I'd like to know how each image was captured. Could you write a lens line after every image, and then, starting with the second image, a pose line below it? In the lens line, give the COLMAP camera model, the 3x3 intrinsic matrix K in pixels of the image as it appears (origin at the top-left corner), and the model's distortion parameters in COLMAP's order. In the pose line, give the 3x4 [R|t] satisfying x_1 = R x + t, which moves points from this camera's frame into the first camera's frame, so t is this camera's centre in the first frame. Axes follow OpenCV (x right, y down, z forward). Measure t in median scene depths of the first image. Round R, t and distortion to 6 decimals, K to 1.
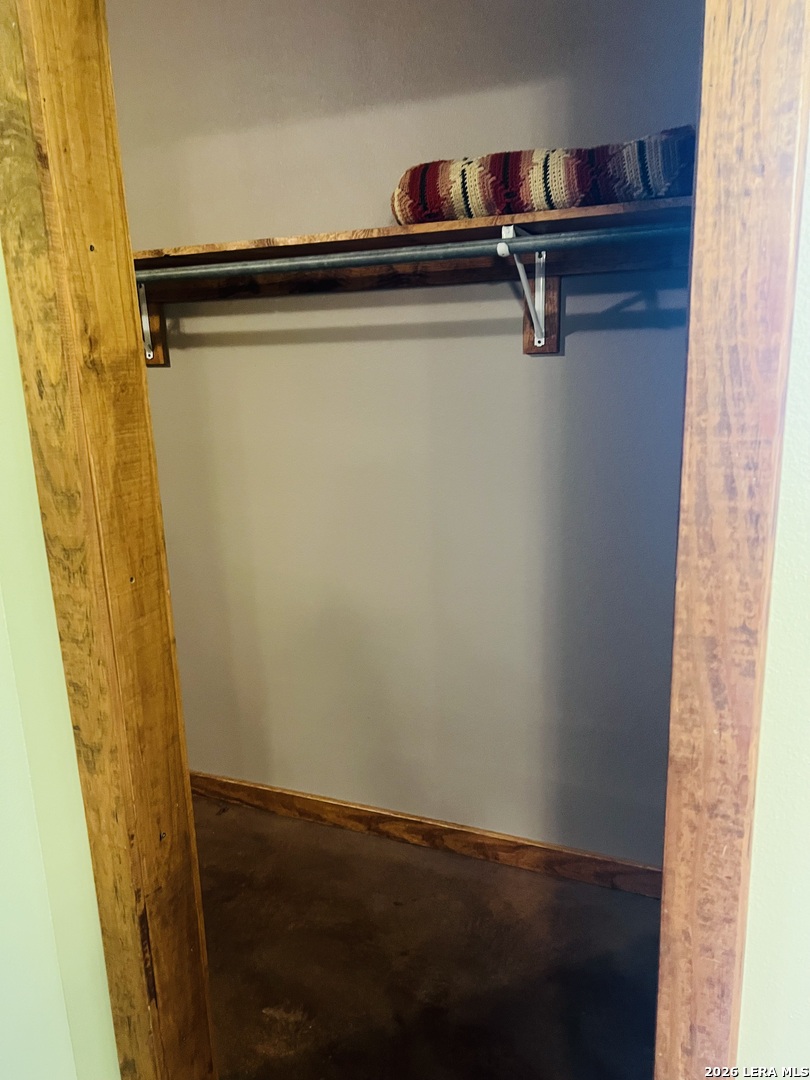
lens RADIAL K [[805.6, 0, 404.8], [0, 805.6, 550.2], [0, 0, 1]] dist [0.011964, -0.008736]
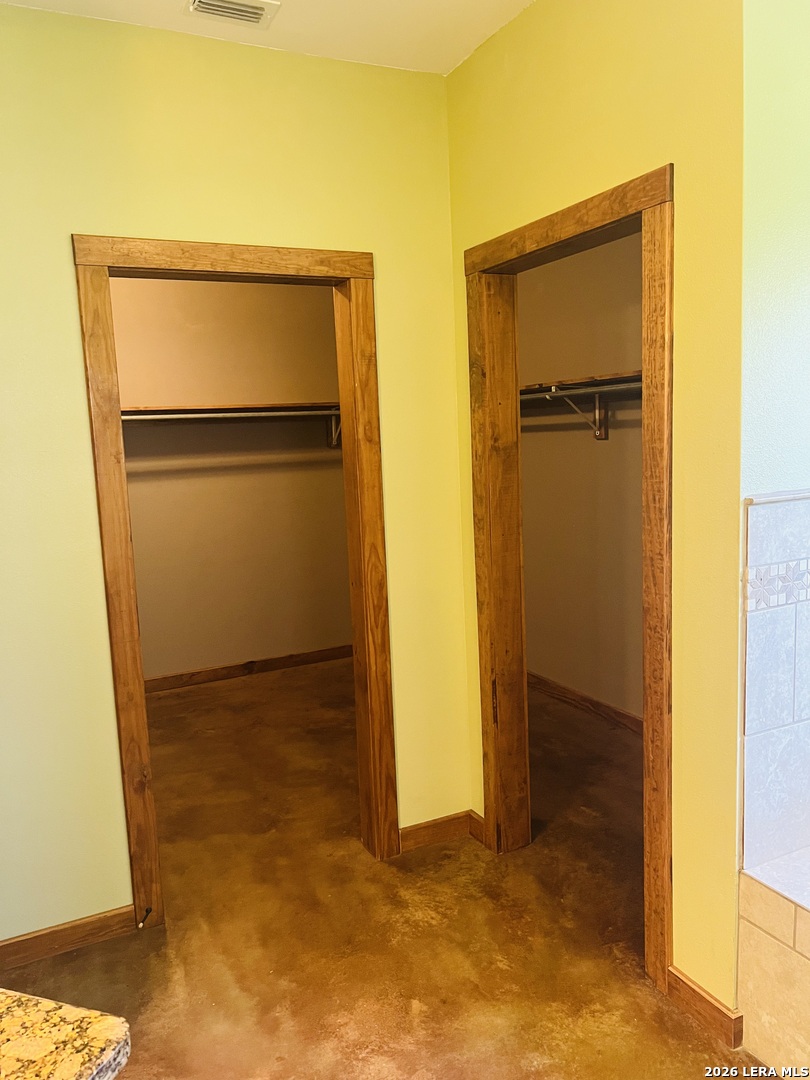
lens RADIAL K [[805.6, 0, 404.8], [0, 805.6, 550.2], [0, 0, 1]] dist [0.011964, -0.008736]
pose [[0.756784, 0.088392, -0.647661, 1.081385], [-0.131519, 0.991143, -0.018408, 0.176562], [0.640298, 0.099111, 0.761706, -1.101010]]
